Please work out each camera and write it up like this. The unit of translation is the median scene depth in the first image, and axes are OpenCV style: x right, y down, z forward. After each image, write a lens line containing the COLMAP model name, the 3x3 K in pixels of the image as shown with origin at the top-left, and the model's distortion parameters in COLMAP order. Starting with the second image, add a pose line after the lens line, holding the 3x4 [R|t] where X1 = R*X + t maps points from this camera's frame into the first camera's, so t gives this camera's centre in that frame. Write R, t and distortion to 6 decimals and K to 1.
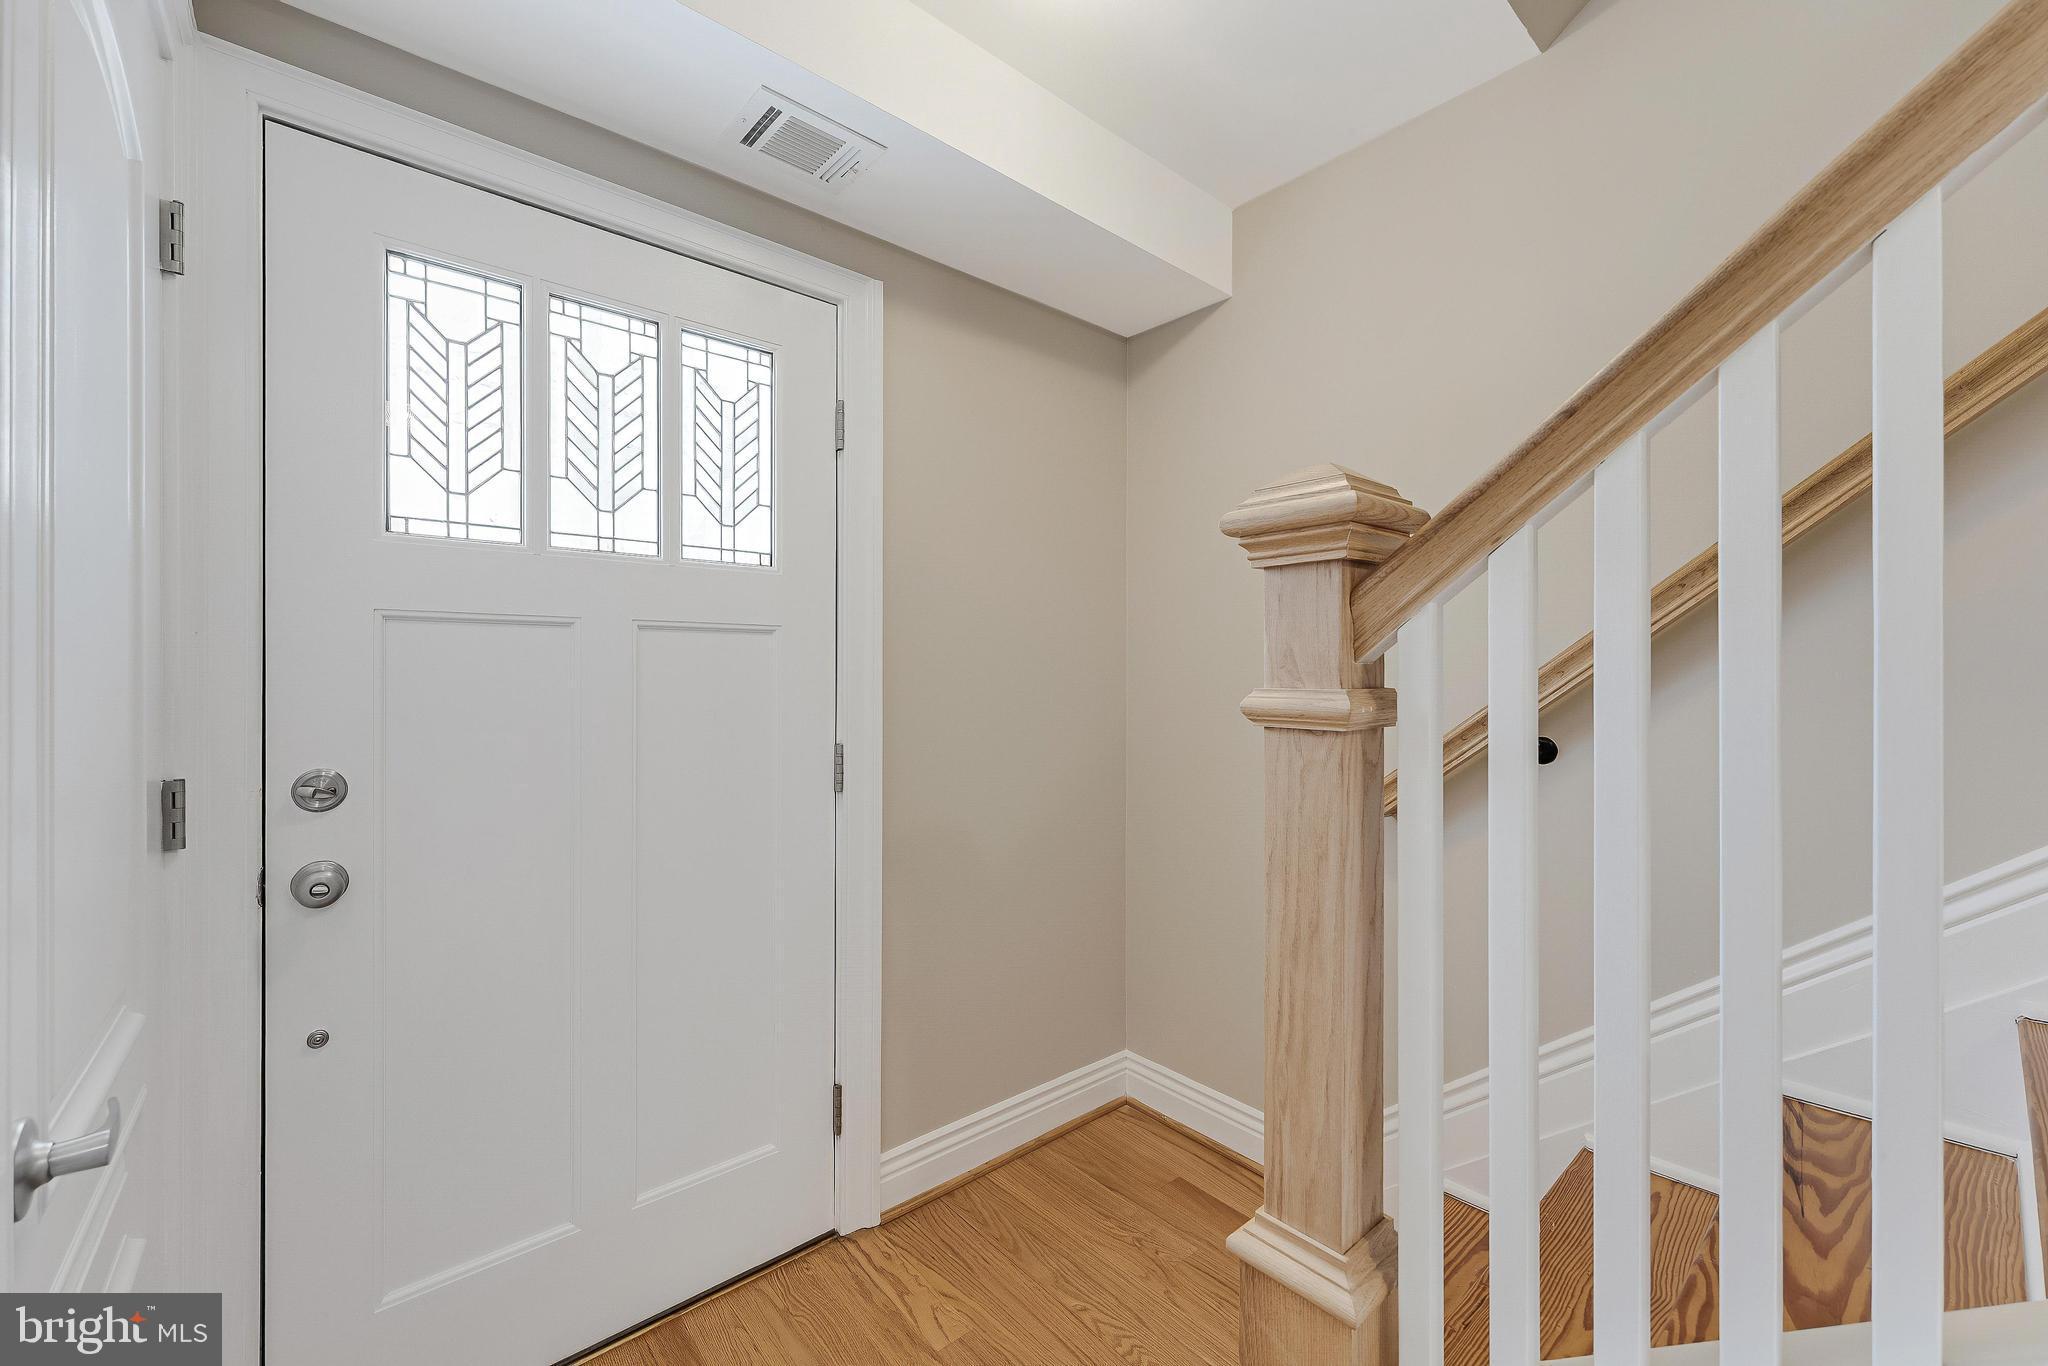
lens RADIAL K [[821.8, 0, 1030.9], [0, 821.8, 676.0], [0, 0, 1]] dist [0.000480, -0.000616]
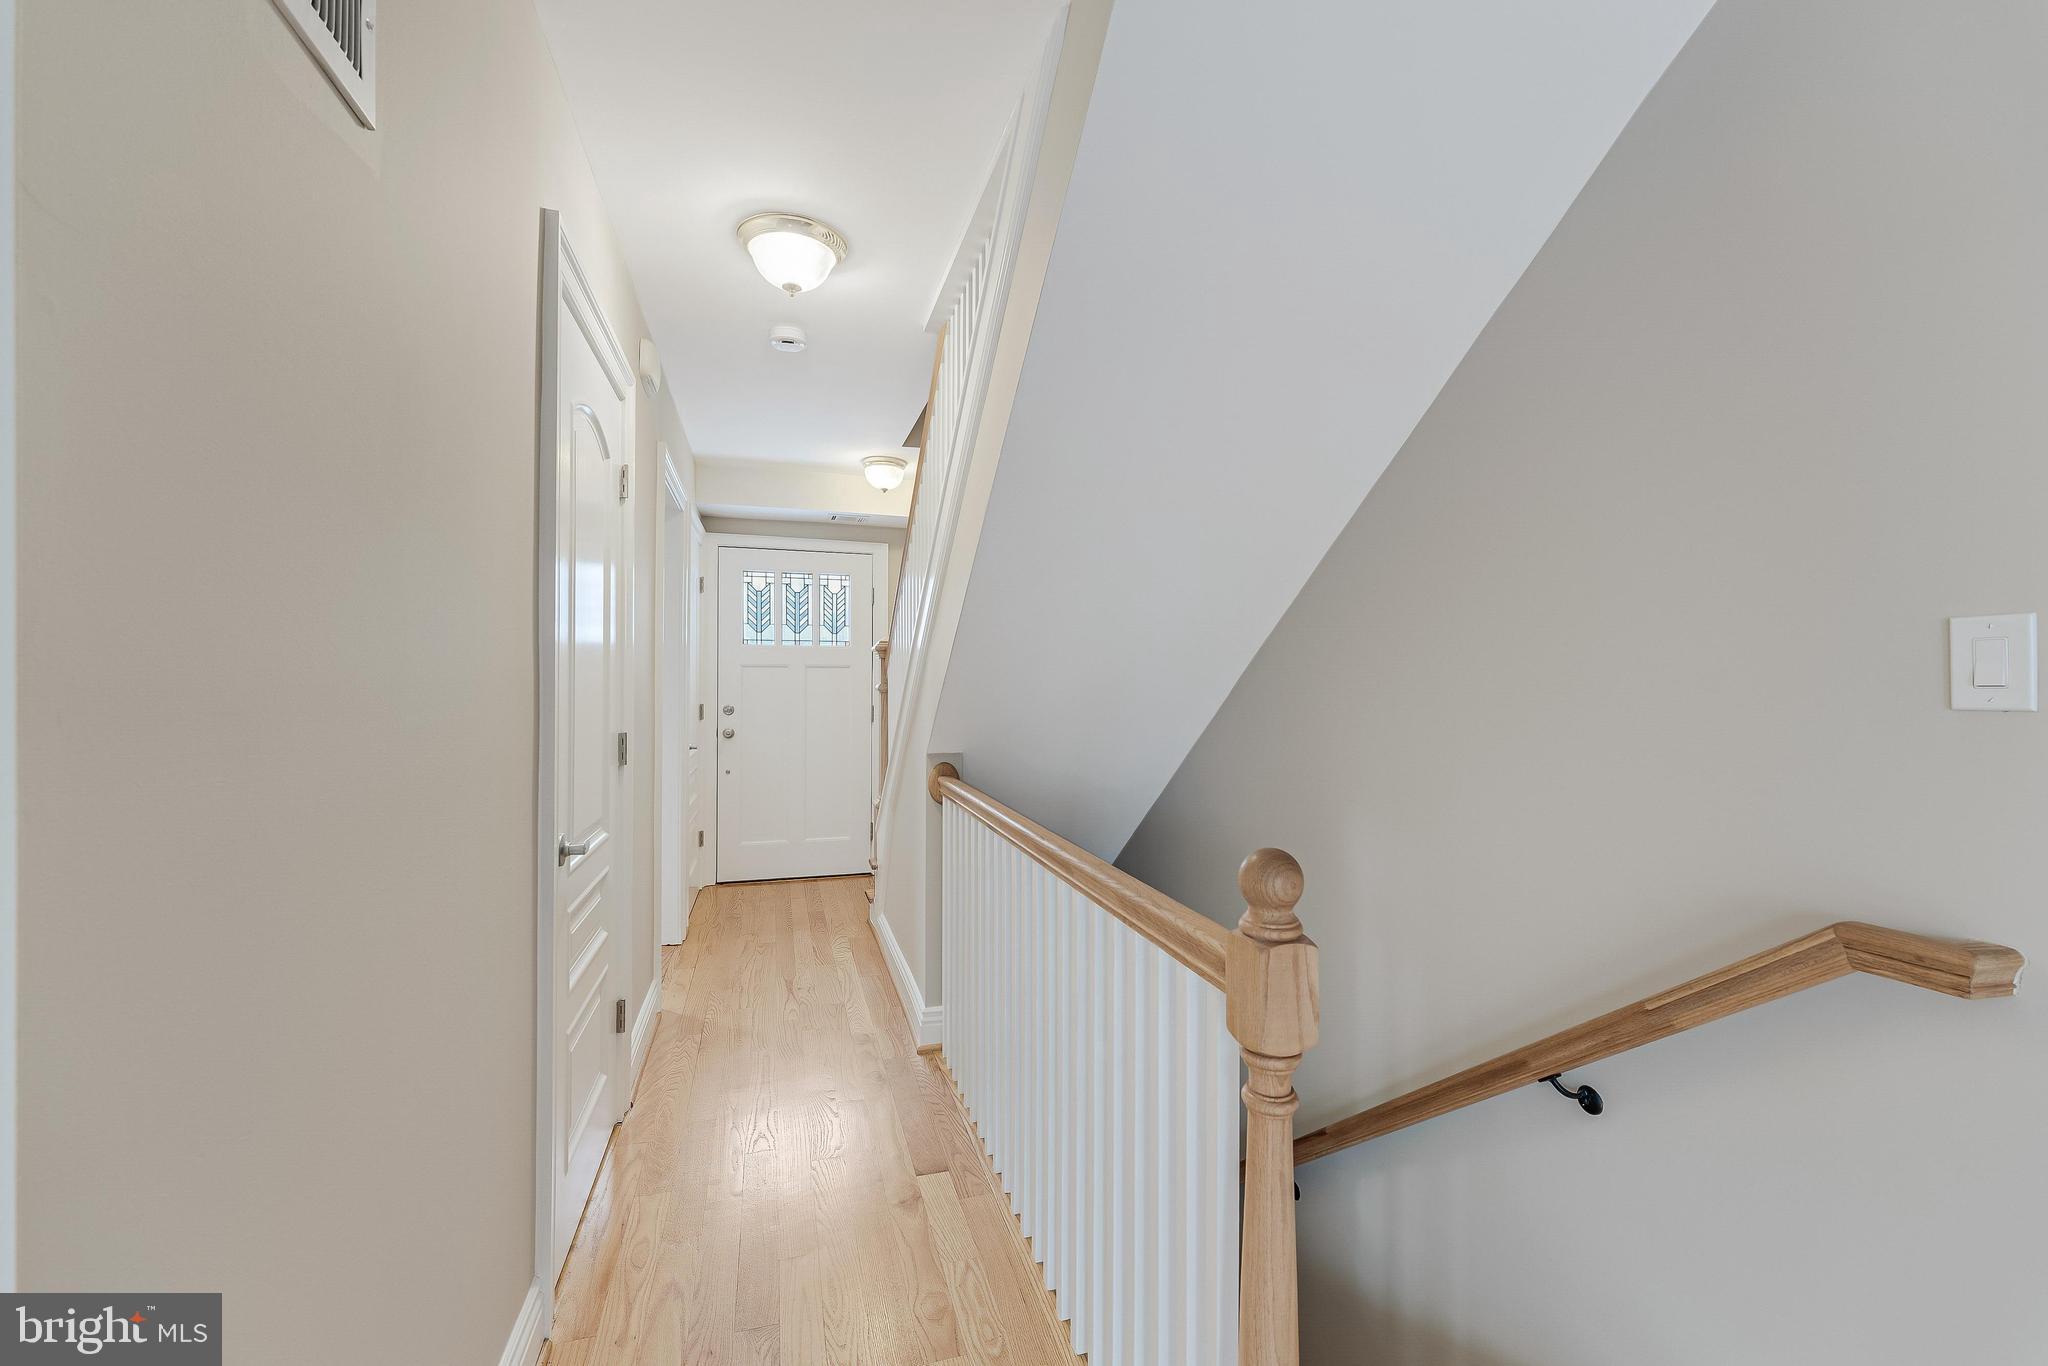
lens RADIAL K [[838.5, 0, 1032.8], [0, 838.5, 679.3], [0, 0, 1]] dist [0.000585, -0.000356]
pose [[0.917520, 0.001869, -0.397686, 2.142659], [-0.003987, 0.999982, -0.004498, 0.003347], [0.397670, 0.005713, 0.917511, -2.184264]]
